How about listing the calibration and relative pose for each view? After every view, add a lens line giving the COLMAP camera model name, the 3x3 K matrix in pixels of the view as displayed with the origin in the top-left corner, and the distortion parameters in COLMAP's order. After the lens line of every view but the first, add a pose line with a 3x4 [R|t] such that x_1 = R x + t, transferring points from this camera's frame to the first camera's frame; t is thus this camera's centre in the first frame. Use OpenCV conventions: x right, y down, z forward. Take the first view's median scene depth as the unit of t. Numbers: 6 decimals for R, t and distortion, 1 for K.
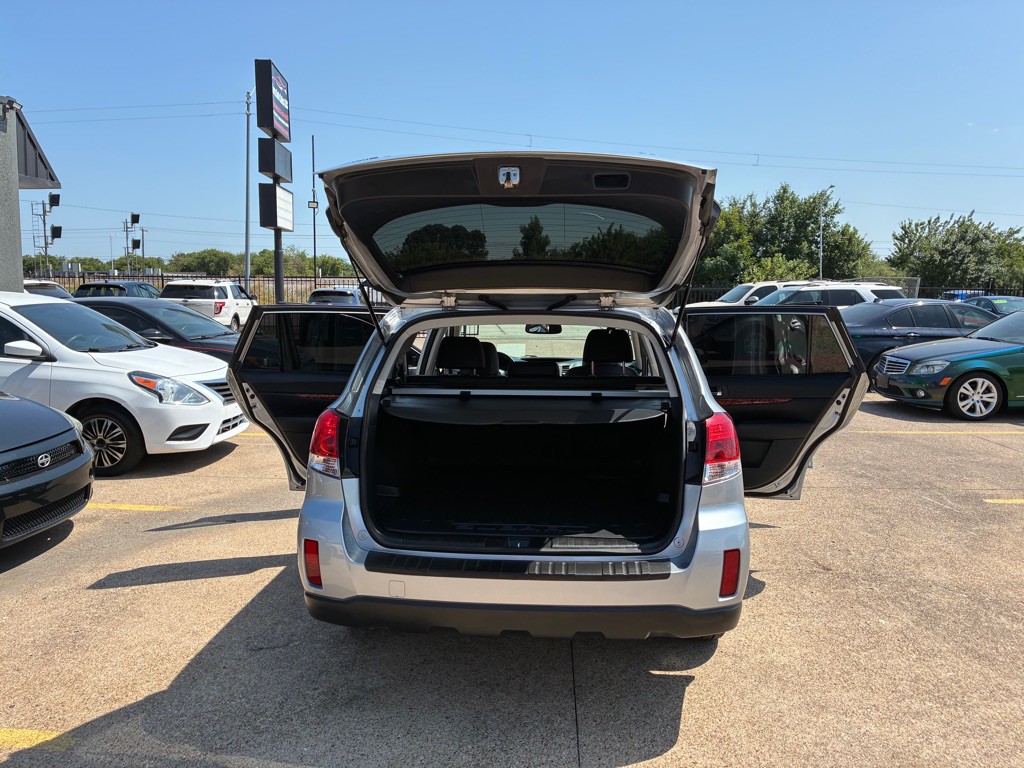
lens RADIAL K [[776.0, 0, 519.9], [0, 776.0, 381.6], [0, 0, 1]] dist [0.051906, -0.076512]
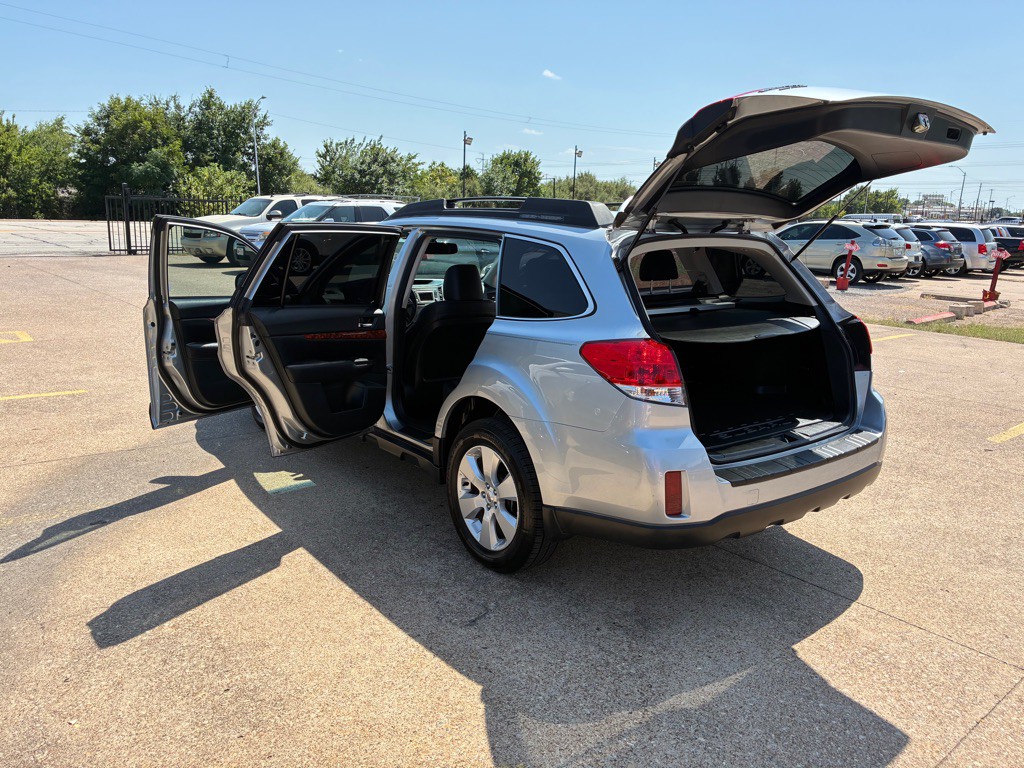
lens RADIAL K [[776.0, 0, 526.3], [0, 776.0, 377.4], [0, 0, 1]] dist [0.051906, -0.076512]
pose [[0.737896, -0.119491, 0.664252, -0.128535], [0.049974, 0.991174, 0.122786, -0.005530], [-0.673062, -0.057408, 0.737355, 0.049995]]
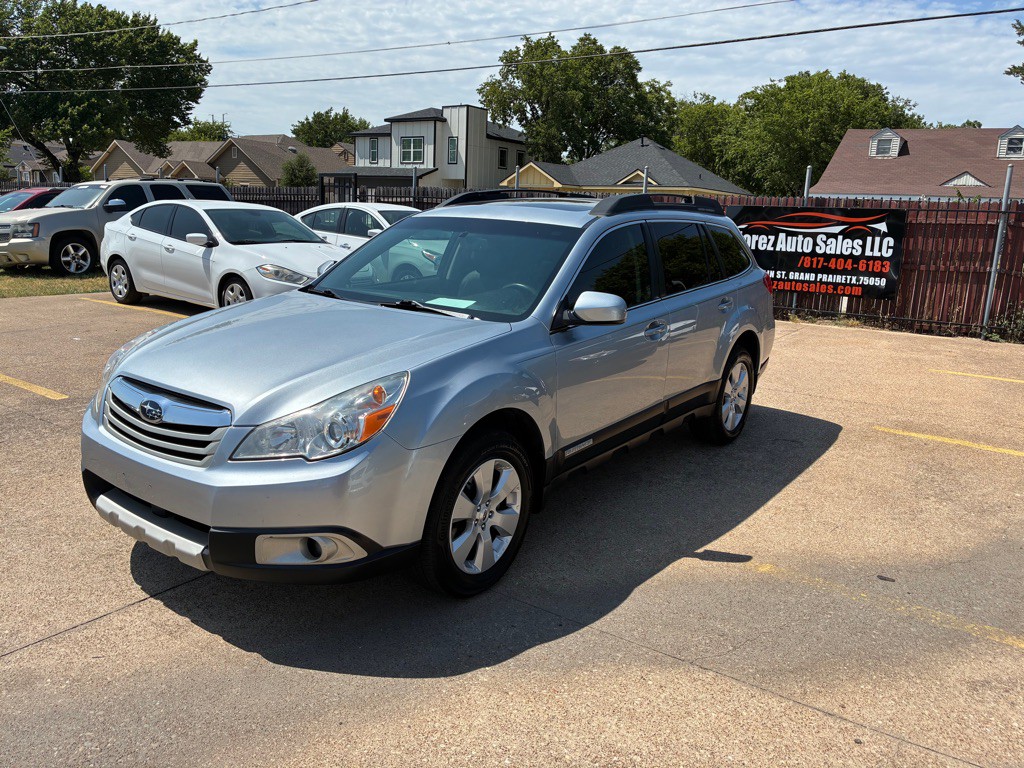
lens RADIAL K [[776.0, 0, 510.5], [0, 776.0, 370.6], [0, 0, 1]] dist [0.051906, -0.076512]
pose [[-0.843262, -0.146972, 0.517019, -0.098746], [0.021524, 0.951886, 0.305696, -0.044007], [-0.537072, 0.268910, -0.799525, 0.386843]]
